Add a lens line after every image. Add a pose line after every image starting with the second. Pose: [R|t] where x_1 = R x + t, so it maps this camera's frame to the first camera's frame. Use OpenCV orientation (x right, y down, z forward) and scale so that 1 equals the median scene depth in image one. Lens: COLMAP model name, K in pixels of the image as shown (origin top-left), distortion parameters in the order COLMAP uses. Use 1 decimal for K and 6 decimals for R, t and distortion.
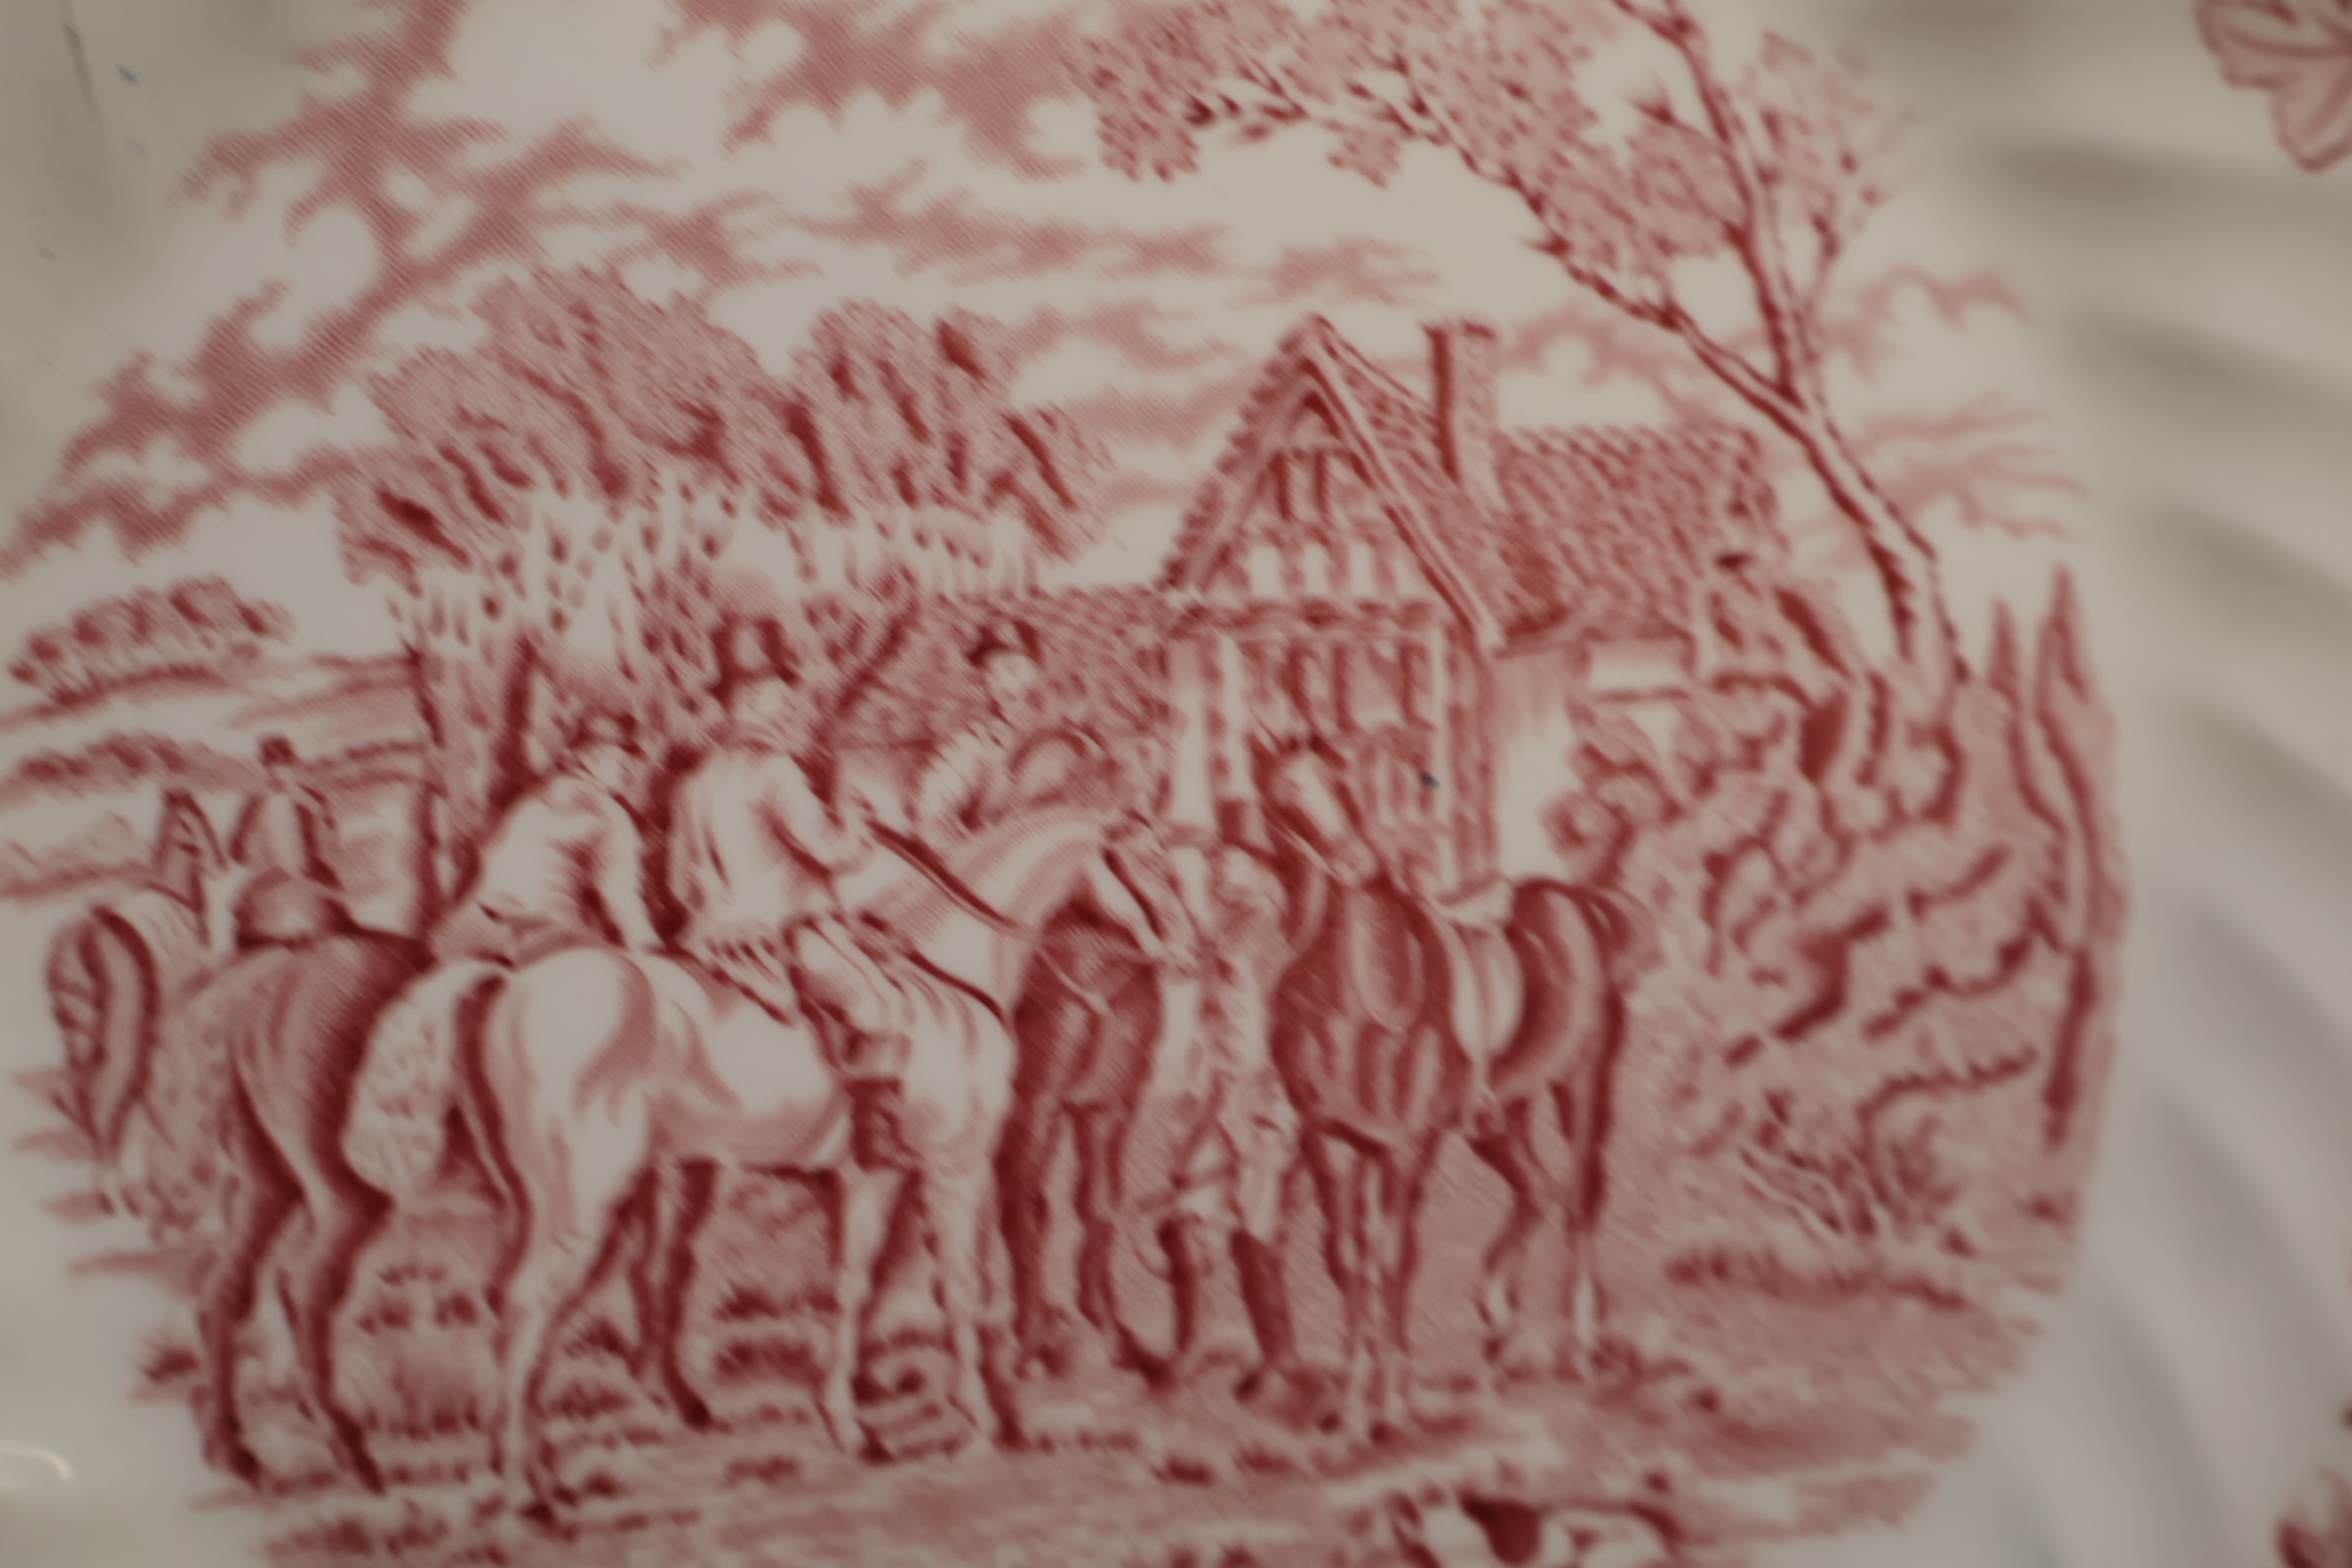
lens RADIAL K [[2741.3, 0, 1181.1], [0, 2741.3, 785.6], [0, 0, 1]] dist [0.009887, 0.000000]
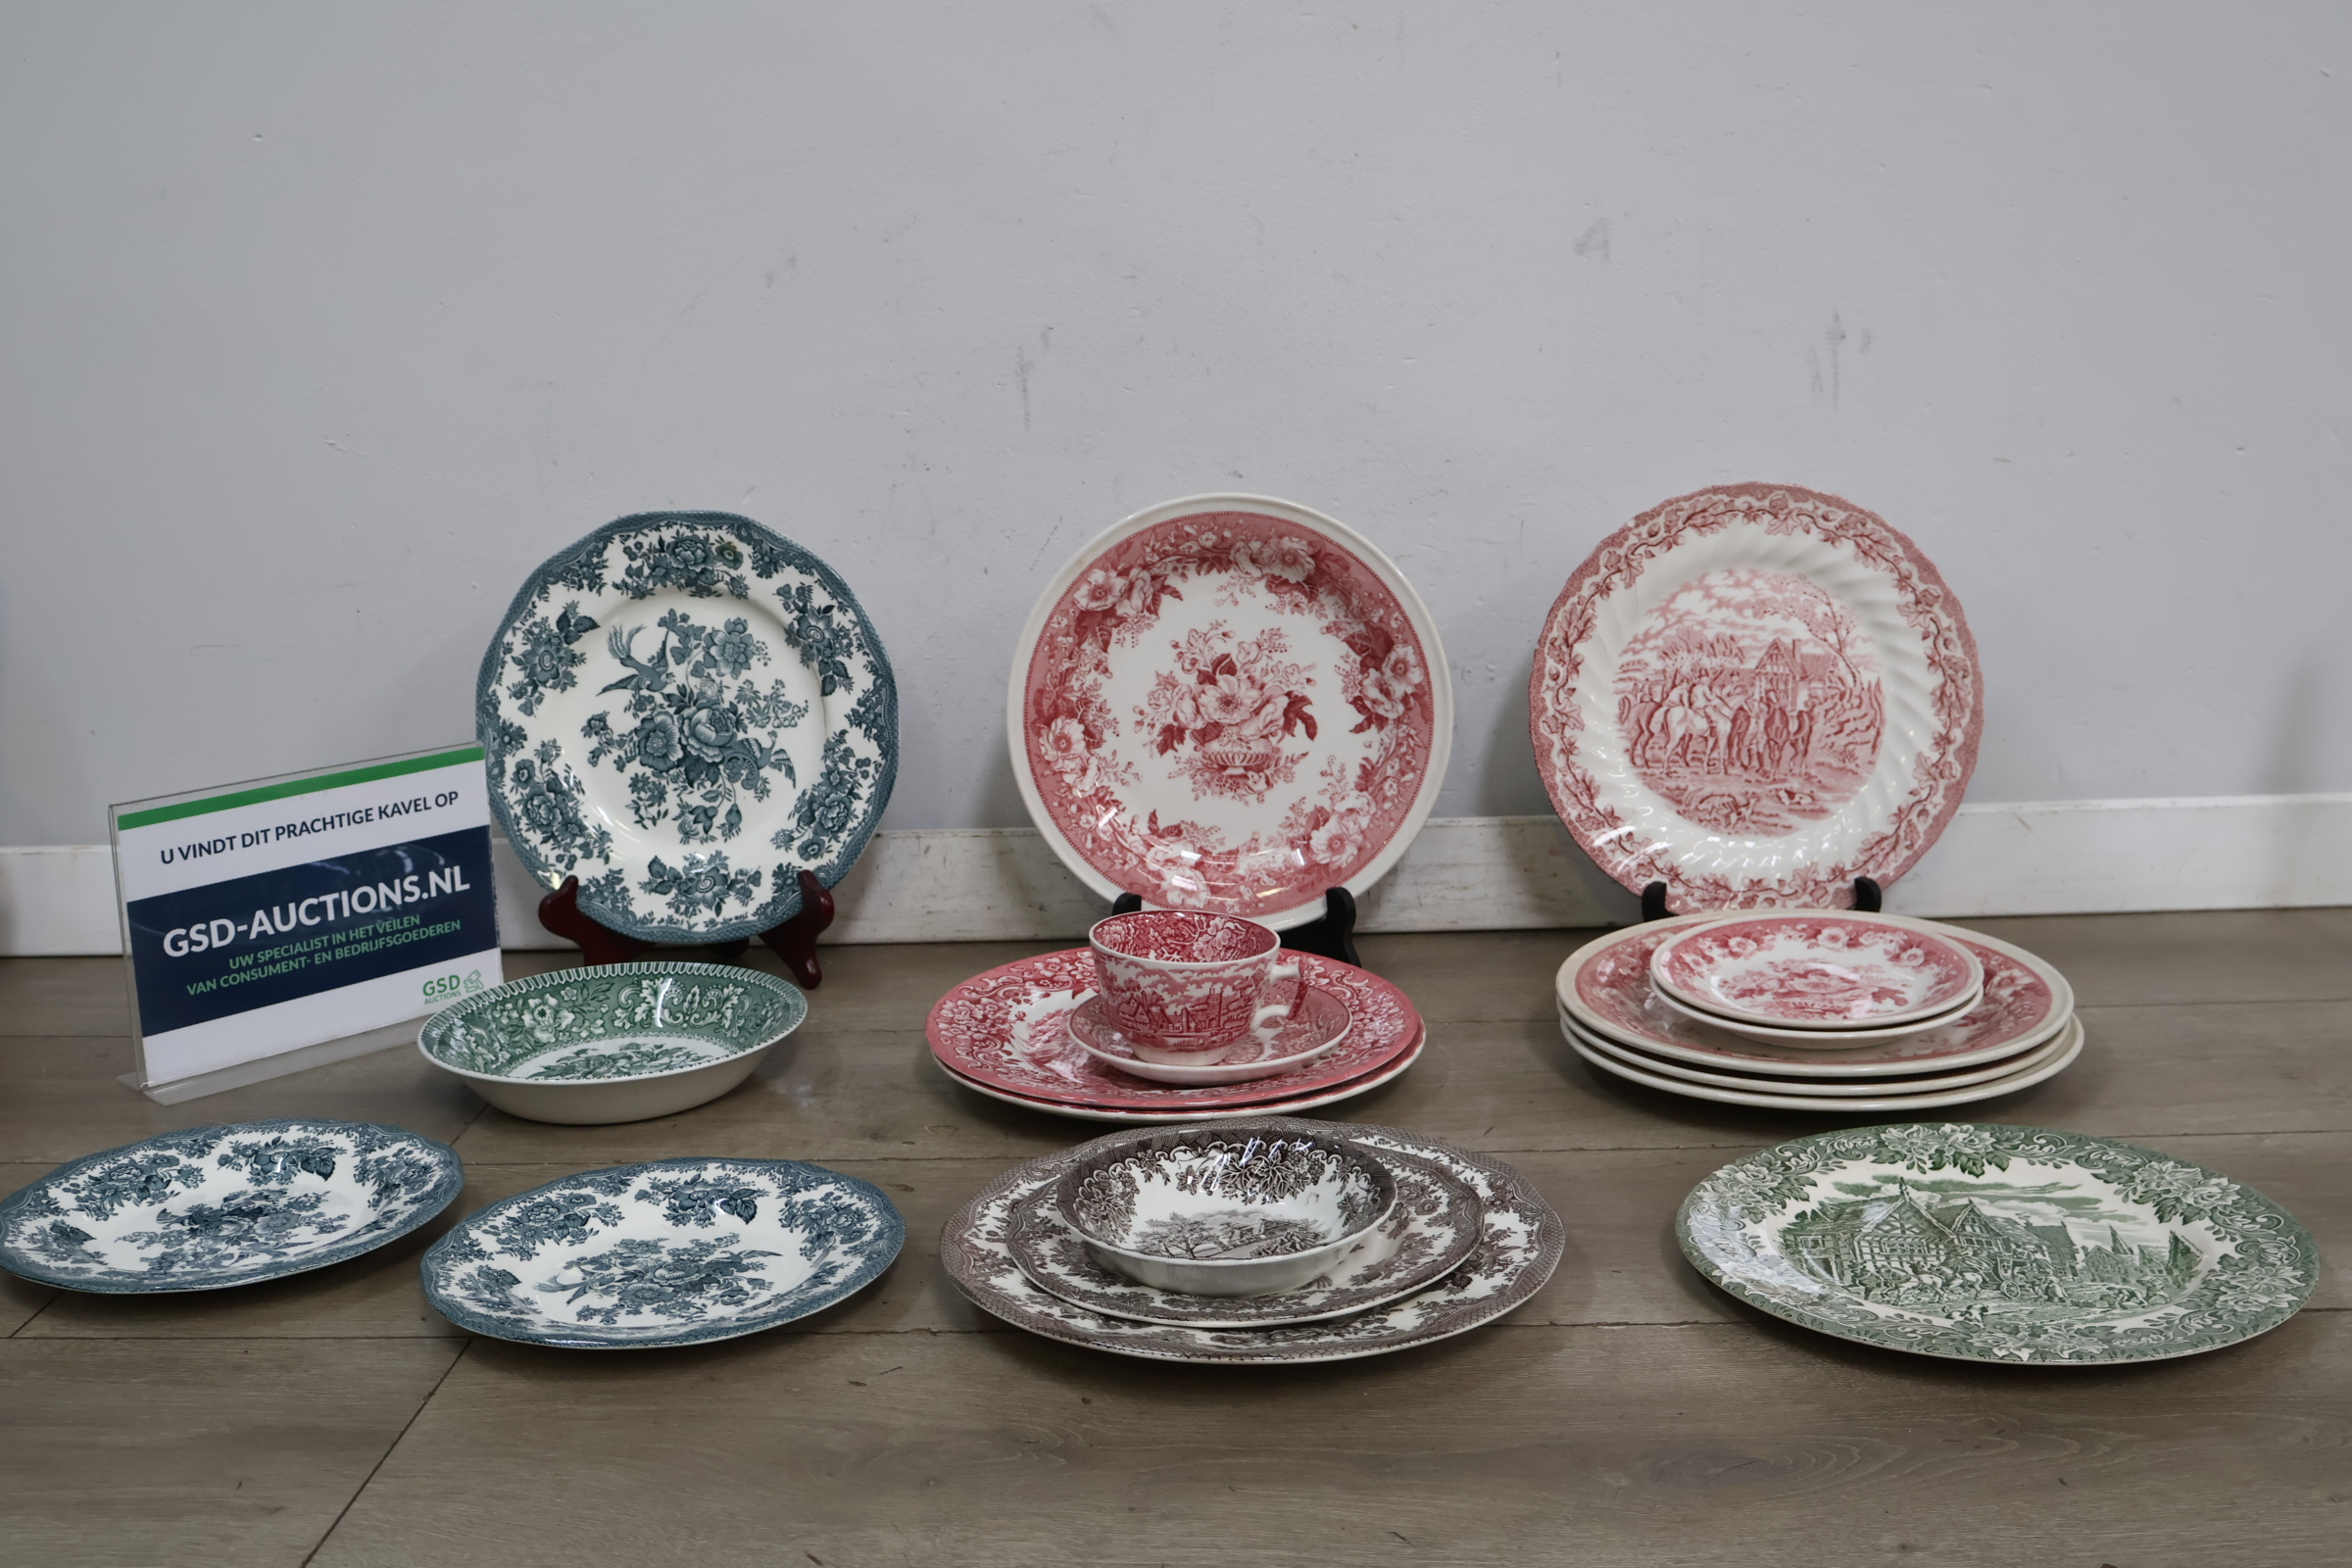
lens RADIAL K [[2512.4, 0, 1159.1], [0, 2512.4, 787.6], [0, 0, 1]] dist [0.005338, 0.000000]
pose [[0.954960, 0.087394, -0.283572, 0.444997], [-0.104305, 0.993524, -0.045064, 0.789869], [0.277797, 0.072612, 0.957891, -6.542448]]
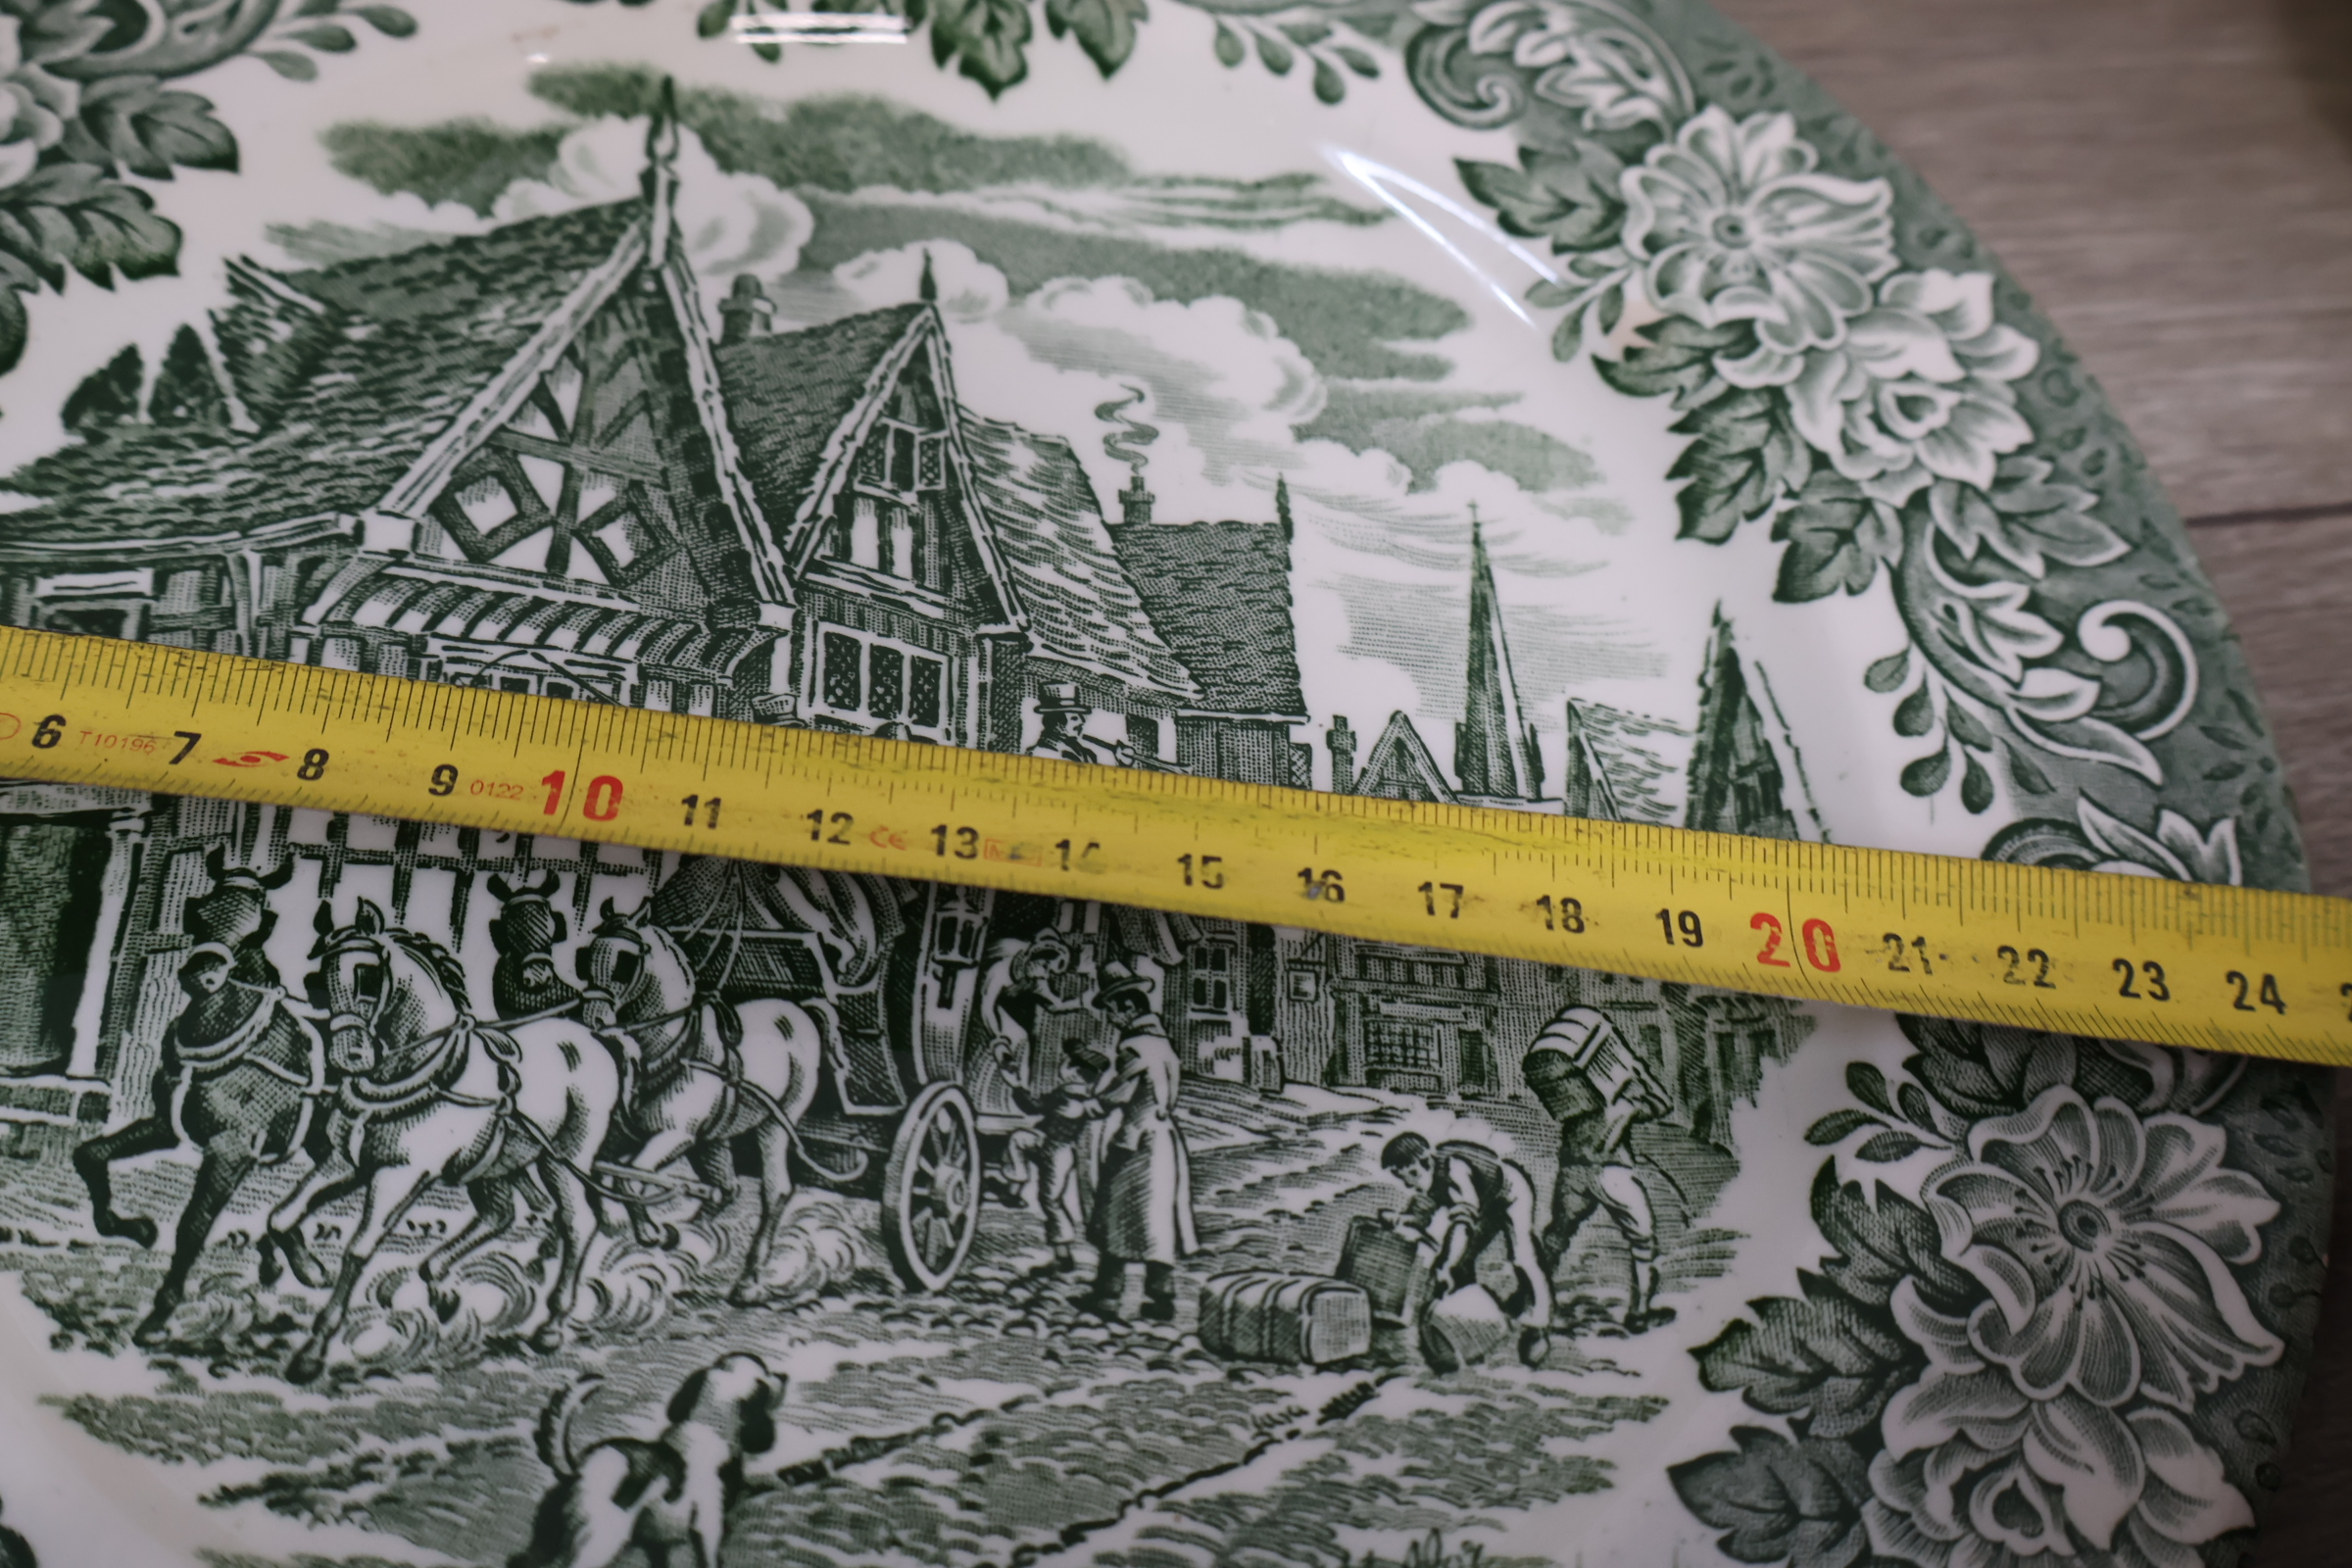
lens RADIAL K [[2741.3, 0, 1181.6], [0, 2741.3, 786.9], [0, 0, 1]] dist [0.009887, 0.000000]
pose [[0.968081, 0.206610, 0.141882, 0.641085], [-0.248778, 0.723303, 0.644161, 0.536230], [0.030466, -0.658897, 0.751616, -1.880015]]
